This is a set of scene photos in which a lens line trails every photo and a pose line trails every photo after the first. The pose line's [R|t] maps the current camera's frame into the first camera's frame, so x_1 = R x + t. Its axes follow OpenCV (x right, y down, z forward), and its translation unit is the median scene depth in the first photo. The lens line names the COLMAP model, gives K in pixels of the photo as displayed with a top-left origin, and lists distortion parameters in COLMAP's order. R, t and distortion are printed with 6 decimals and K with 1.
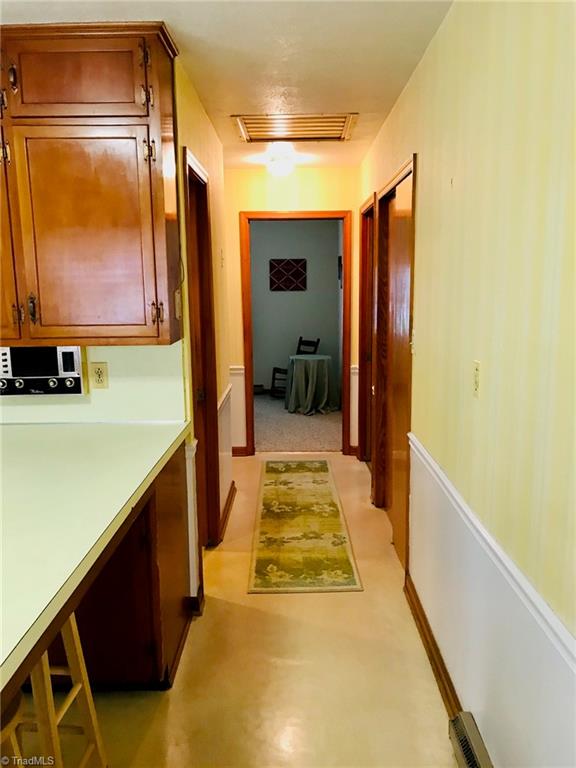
lens RADIAL K [[630.4, 0, 282.8], [0, 630.4, 389.9], [0, 0, 1]] dist [0.042996, -0.051272]
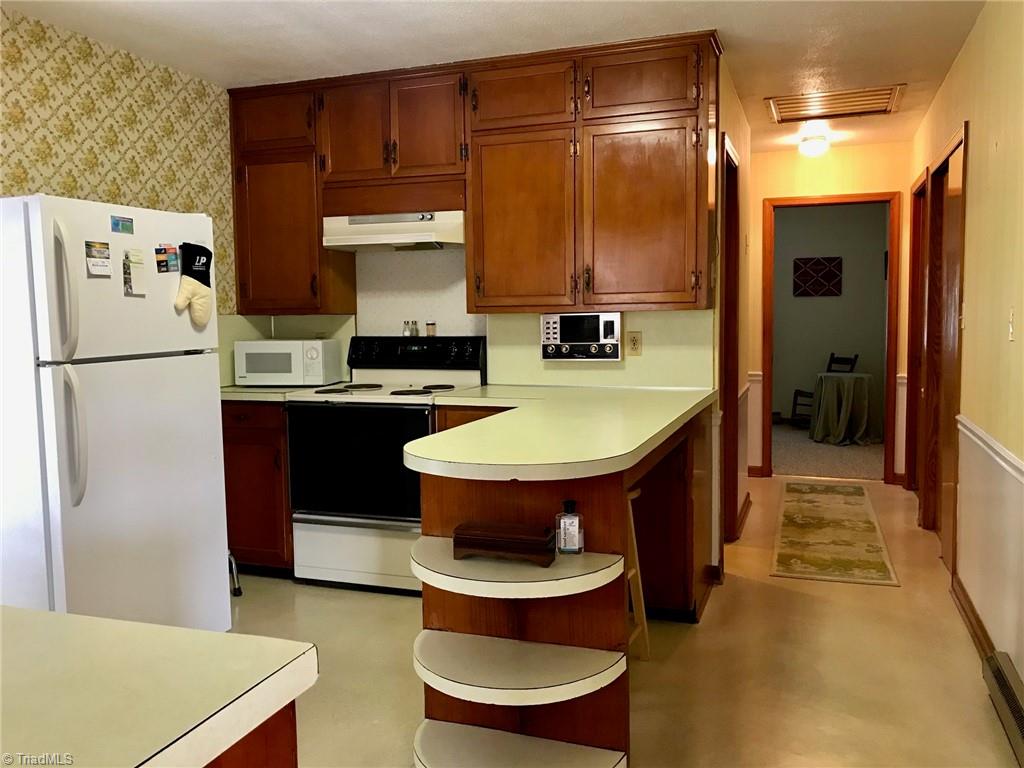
lens RADIAL K [[840.5, 0, 514.3], [0, 840.5, 385.0], [0, 0, 1]] dist [0.042996, -0.051272]
pose [[0.945770, 0.024568, -0.323908, -0.013221], [-0.050623, 0.996100, -0.072259, 0.143296], [0.320870, 0.084737, 0.943325, -0.373865]]
